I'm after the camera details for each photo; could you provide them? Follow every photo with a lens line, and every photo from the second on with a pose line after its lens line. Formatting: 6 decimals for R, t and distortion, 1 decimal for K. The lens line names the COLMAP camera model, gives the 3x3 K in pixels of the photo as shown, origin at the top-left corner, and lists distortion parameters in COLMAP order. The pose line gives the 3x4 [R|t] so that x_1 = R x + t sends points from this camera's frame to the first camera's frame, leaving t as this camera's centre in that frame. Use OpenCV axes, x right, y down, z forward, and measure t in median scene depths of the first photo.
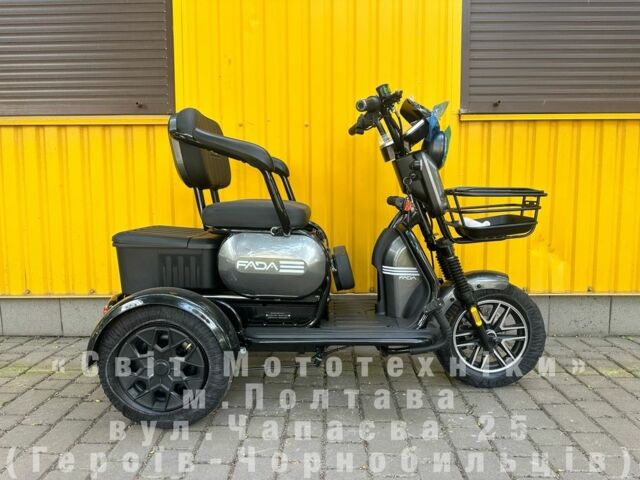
lens RADIAL K [[454.9, 0, 321.3], [0, 454.9, 237.6], [0, 0, 1]] dist [-0.004444, 0.002820]
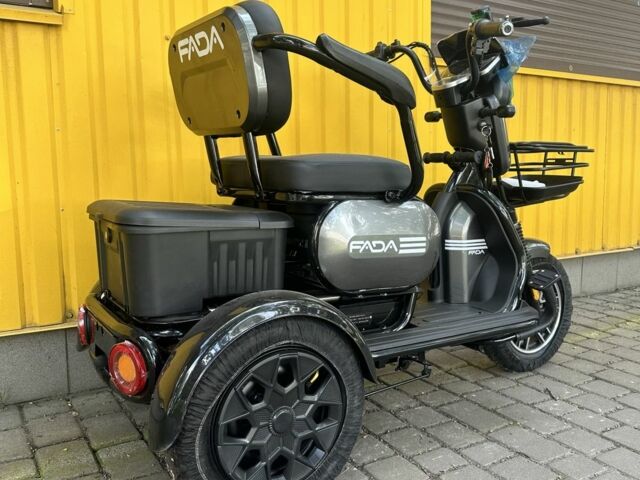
lens RADIAL K [[611.7, 0, 336.5], [0, 611.7, 240.8], [0, 0, 1]] dist [-0.001707, -0.003550]
pose [[0.839314, -0.069079, 0.539240, -0.603137], [0.055077, 0.997595, 0.042070, 0.009017], [-0.540849, -0.005610, 0.841101, 0.218260]]
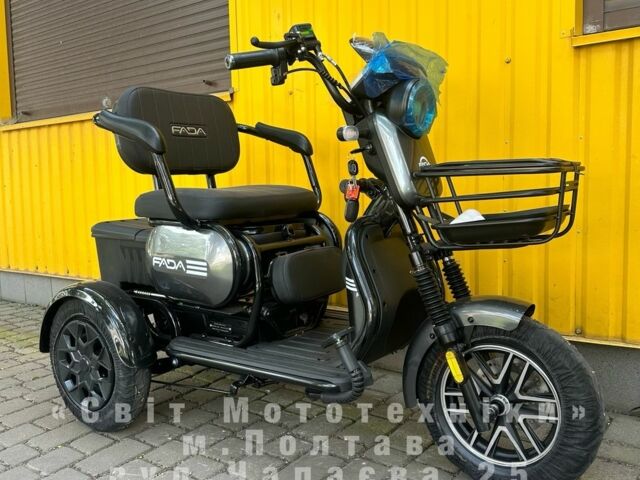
lens RADIAL K [[599.3, 0, 320.0], [0, 599.3, 240.0], [0, 0, 1]] dist [-0.001701, 0.002150]
pose [[0.816941, 0.036561, -0.575561, 0.646707], [-0.029826, 0.999331, 0.021145, -0.013725], [0.575949, -0.000107, 0.817486, 0.212895]]
